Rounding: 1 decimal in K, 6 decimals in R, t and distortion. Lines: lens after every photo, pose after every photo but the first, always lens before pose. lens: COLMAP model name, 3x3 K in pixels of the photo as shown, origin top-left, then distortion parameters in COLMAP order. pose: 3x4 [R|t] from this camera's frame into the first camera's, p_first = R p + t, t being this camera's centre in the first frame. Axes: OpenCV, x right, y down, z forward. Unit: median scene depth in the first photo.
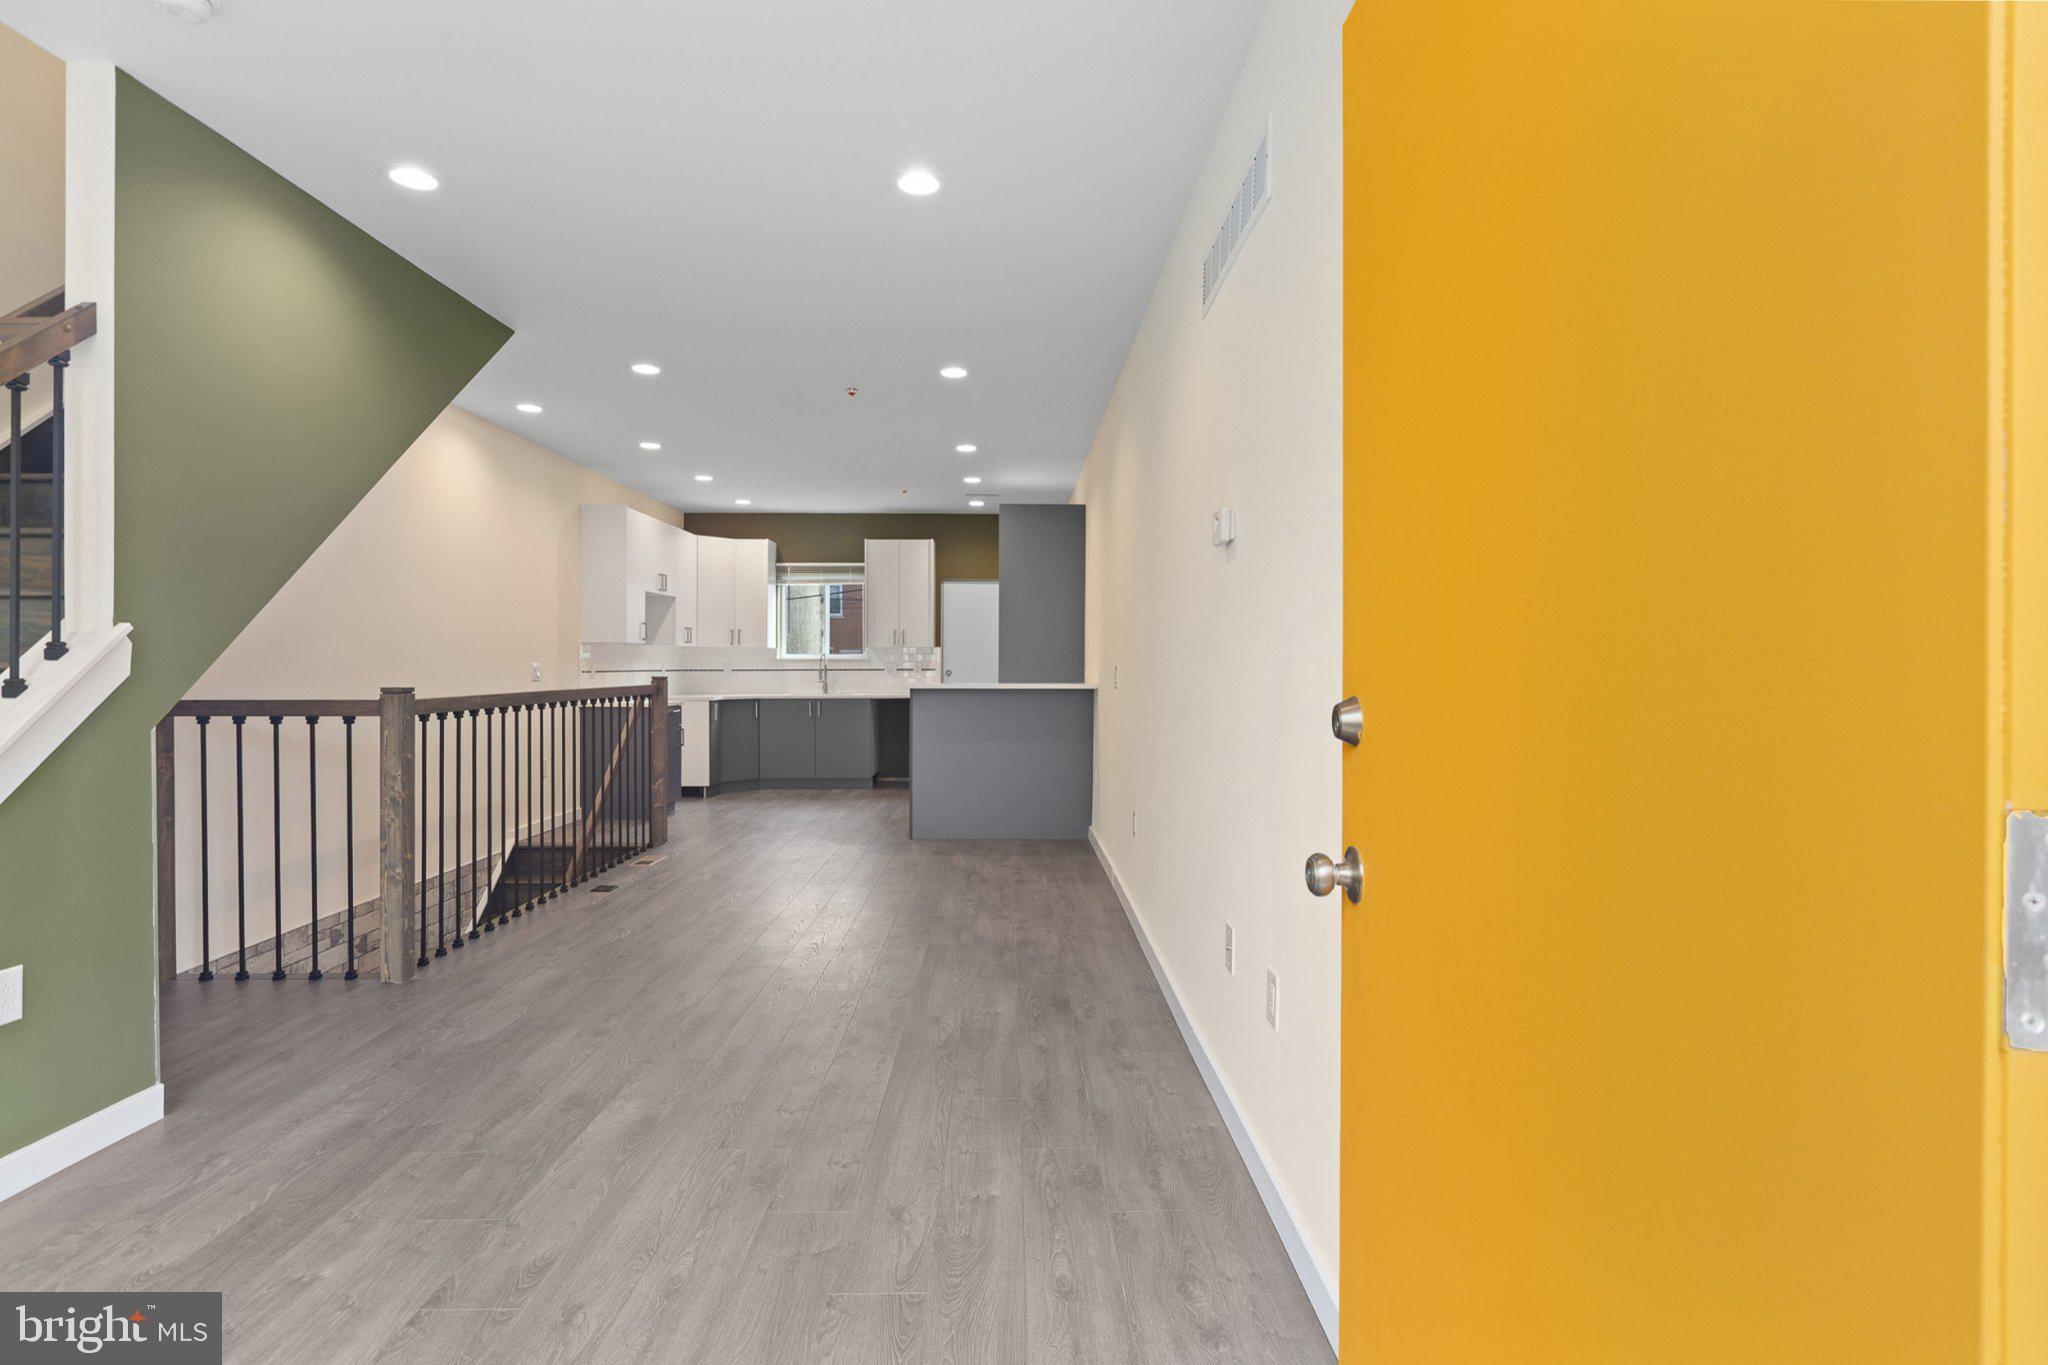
lens RADIAL K [[1067.6, 0, 1018.4], [0, 1067.6, 680.3], [0, 0, 1]] dist [-0.002744, -0.000034]
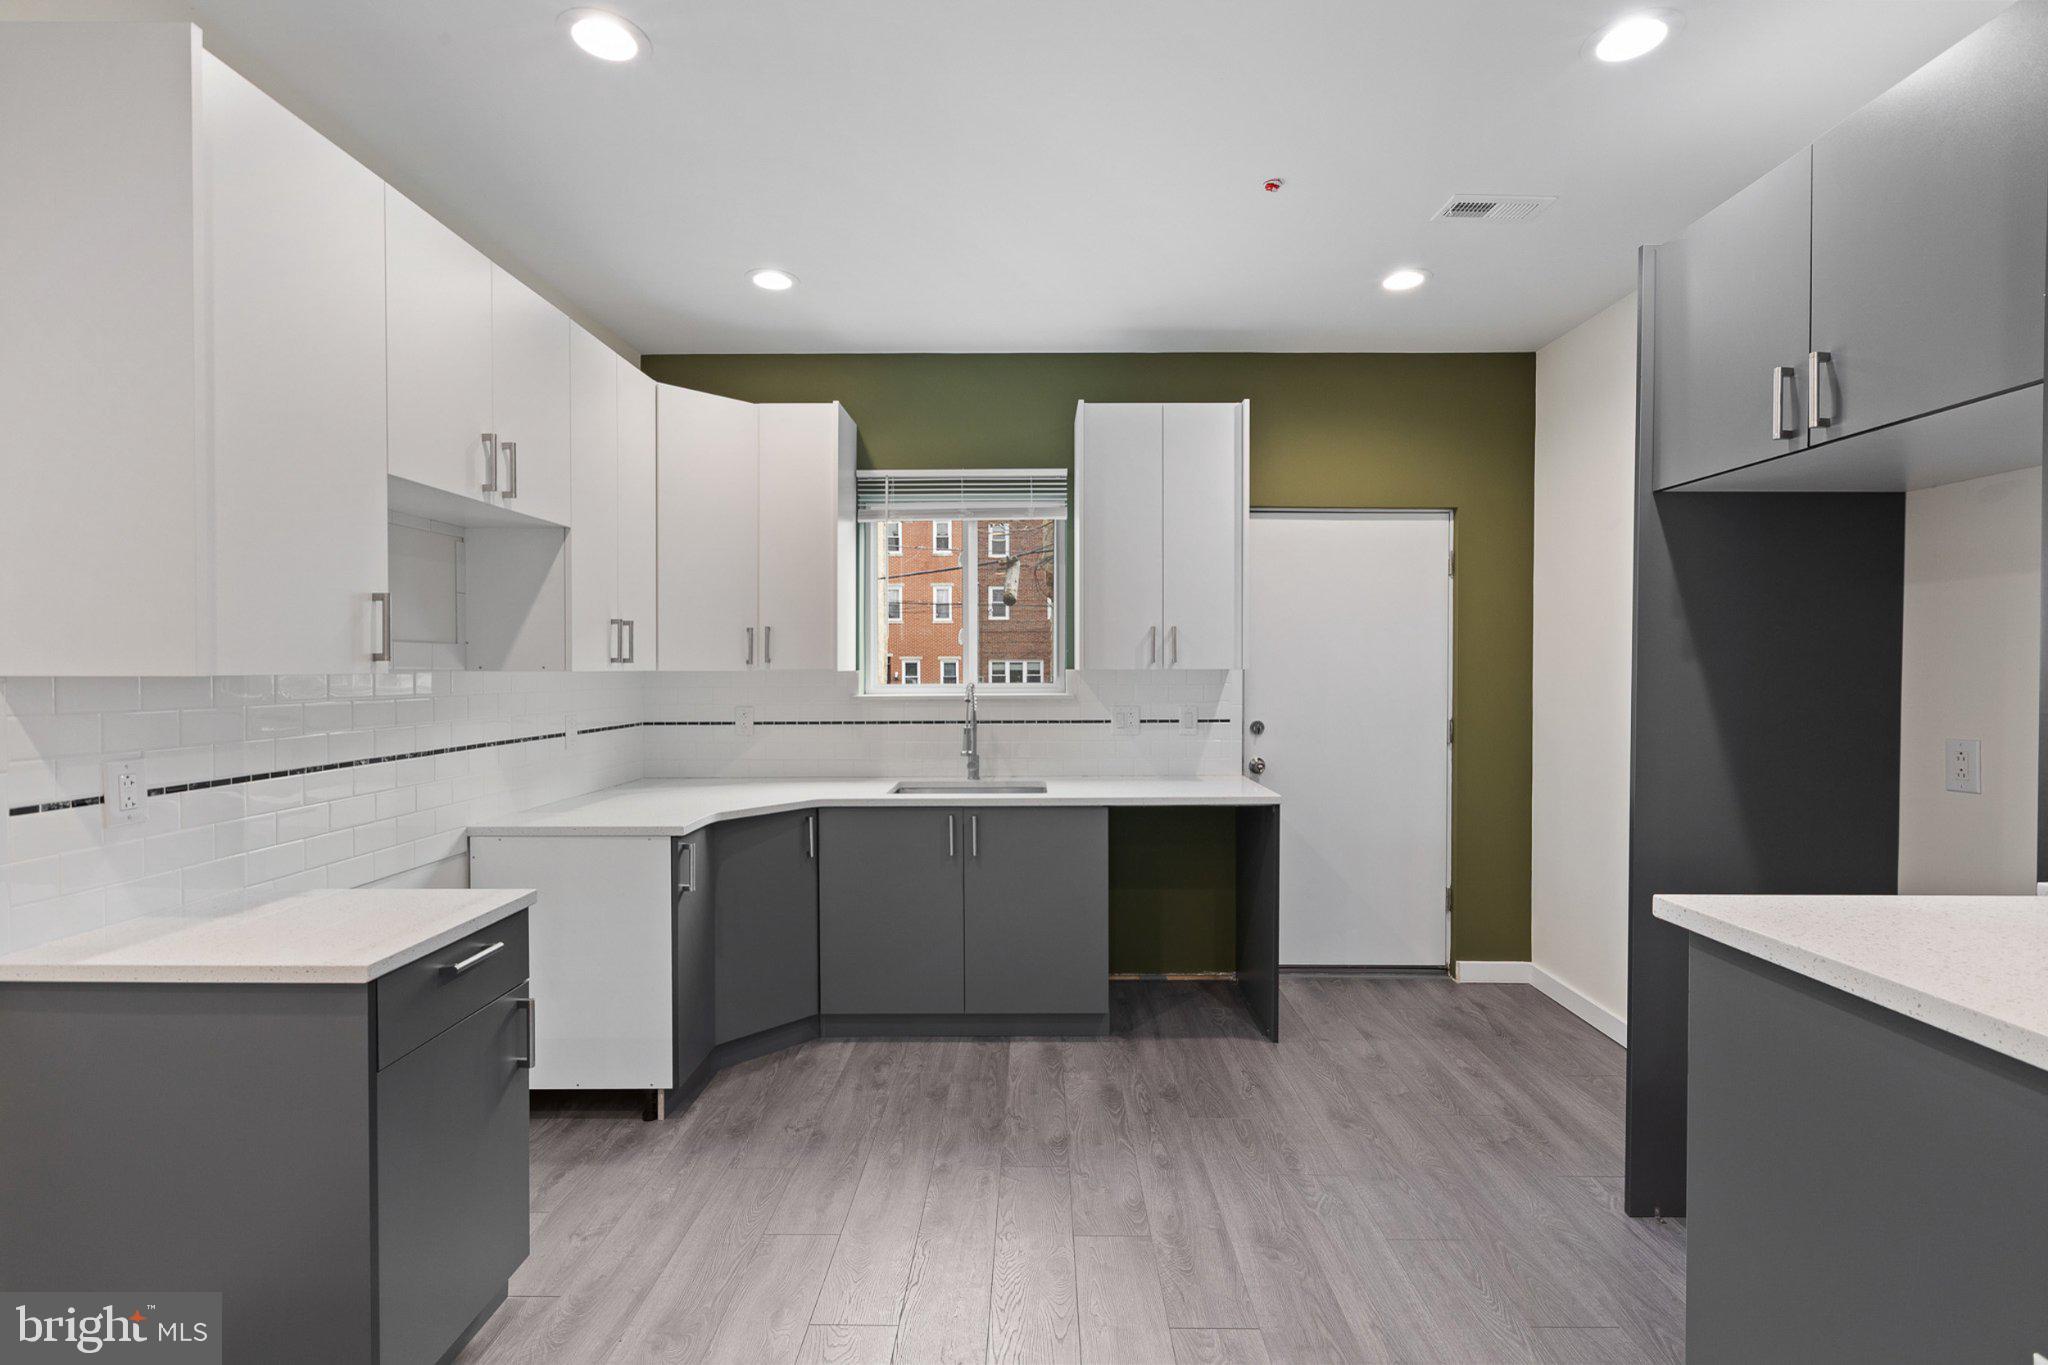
lens RADIAL K [[938.1, 0, 1030.0], [0, 938.1, 676.6], [0, 0, 1]] dist [0.003109, -0.000077]
pose [[0.999966, -0.002556, -0.007850, -0.157896], [0.002510, 0.999980, -0.005880, -0.026217], [0.007865, 0.005860, 0.999952, 0.638866]]
